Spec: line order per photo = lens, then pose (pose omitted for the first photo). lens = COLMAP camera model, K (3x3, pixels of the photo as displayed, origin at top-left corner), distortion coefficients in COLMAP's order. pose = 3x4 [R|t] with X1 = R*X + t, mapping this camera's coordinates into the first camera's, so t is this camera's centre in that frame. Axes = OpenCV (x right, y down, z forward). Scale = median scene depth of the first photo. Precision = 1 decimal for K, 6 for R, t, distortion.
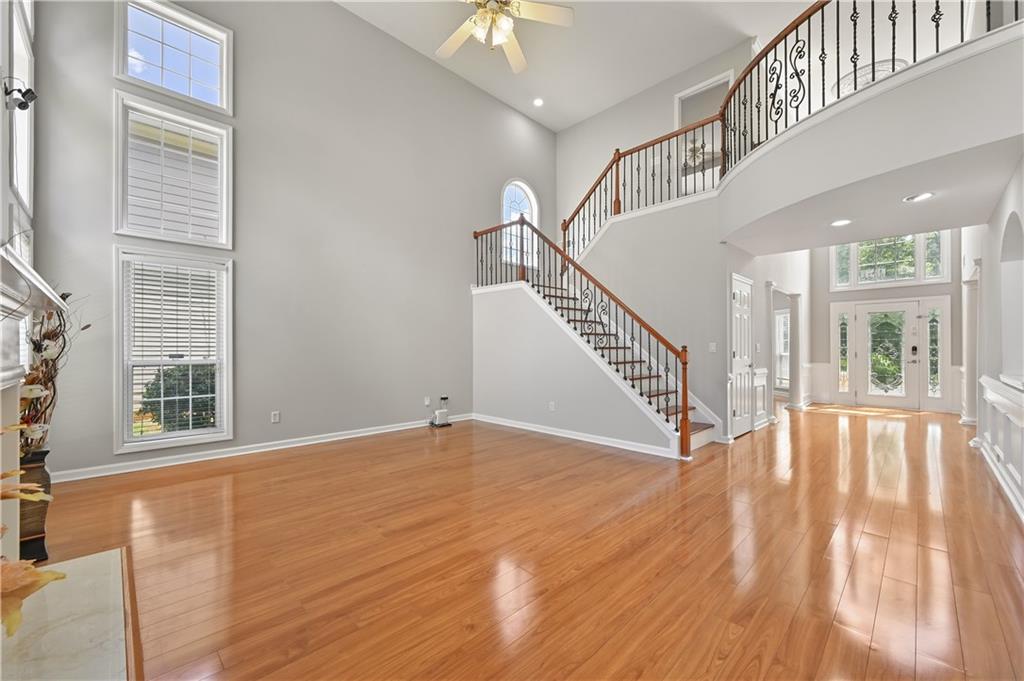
lens RADIAL K [[408.9, 0, 517.1], [0, 408.9, 345.6], [0, 0, 1]] dist [0.002388, -0.001297]
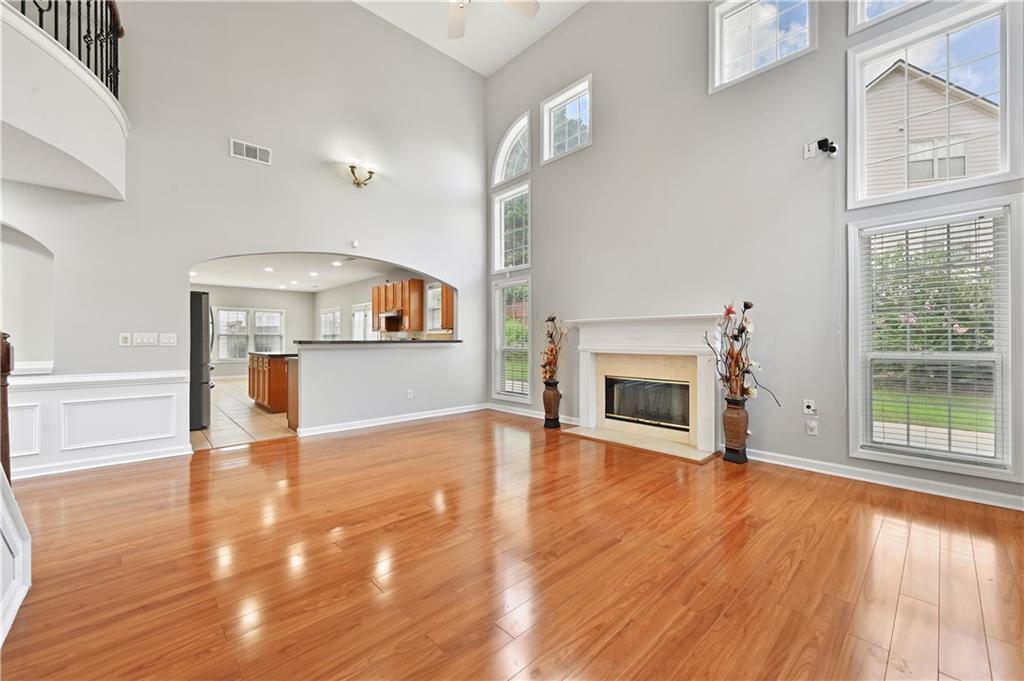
lens RADIAL K [[408.9, 0, 515.5], [0, 408.9, 338.1], [0, 0, 1]] dist [0.002388, -0.001297]
pose [[-0.999407, 0.005152, 0.034046, -0.155462], [0.004749, 0.999918, -0.011903, 0.011291], [-0.034105, -0.011734, -0.999349, 1.419268]]
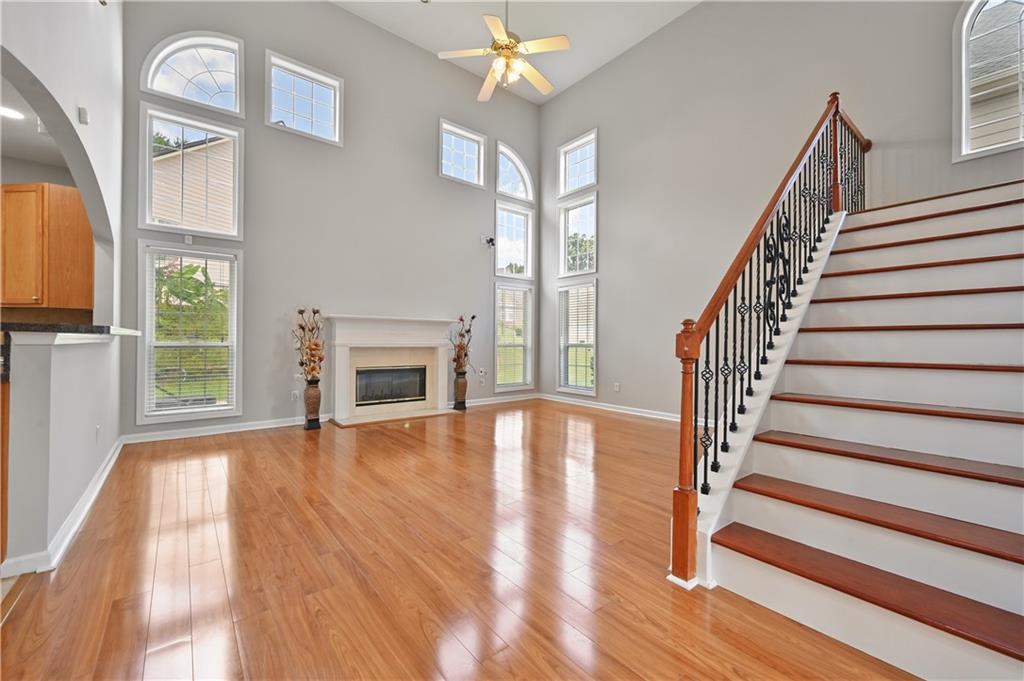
lens RADIAL K [[408.9, 0, 513.9], [0, 408.9, 340.1], [0, 0, 1]] dist [0.002388, -0.001297]
pose [[-0.102412, 0.000596, -0.994742, 0.860246], [0.000454, 1.000000, 0.000552, 0.018438], [0.994742, -0.000395, -0.102412, 0.859545]]
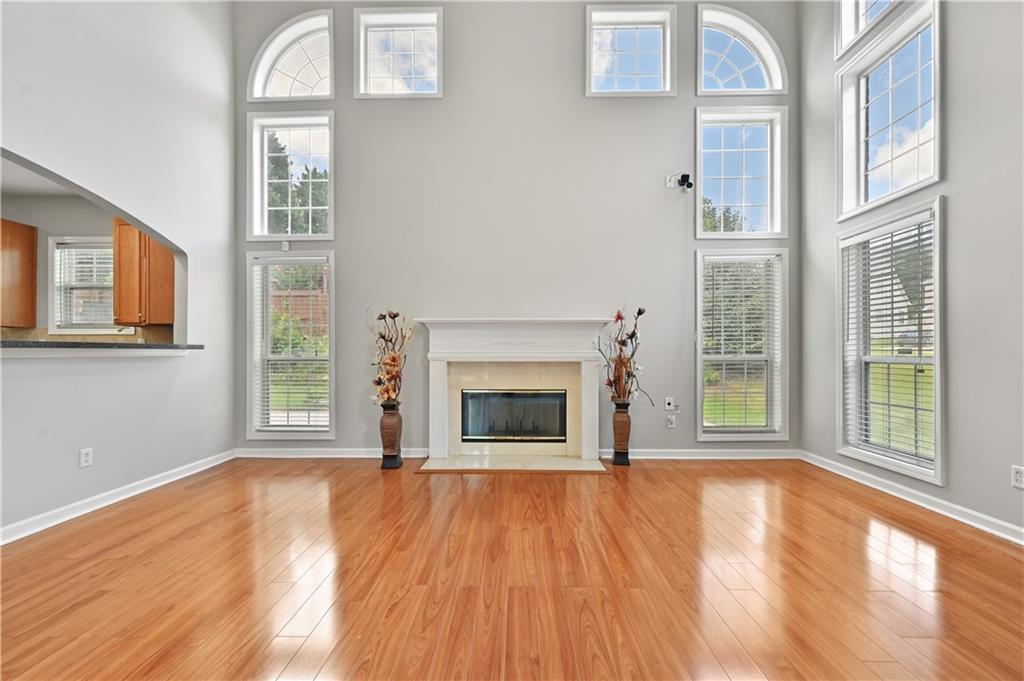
lens RADIAL K [[408.9, 0, 515.9], [0, 408.9, 350.5], [0, 0, 1]] dist [0.002388, -0.001297]
pose [[-0.719332, 0.001108, -0.694665, 0.199613], [0.008652, 0.999935, -0.007365, 0.023617], [0.694612, -0.011308, -0.719296, 1.006701]]
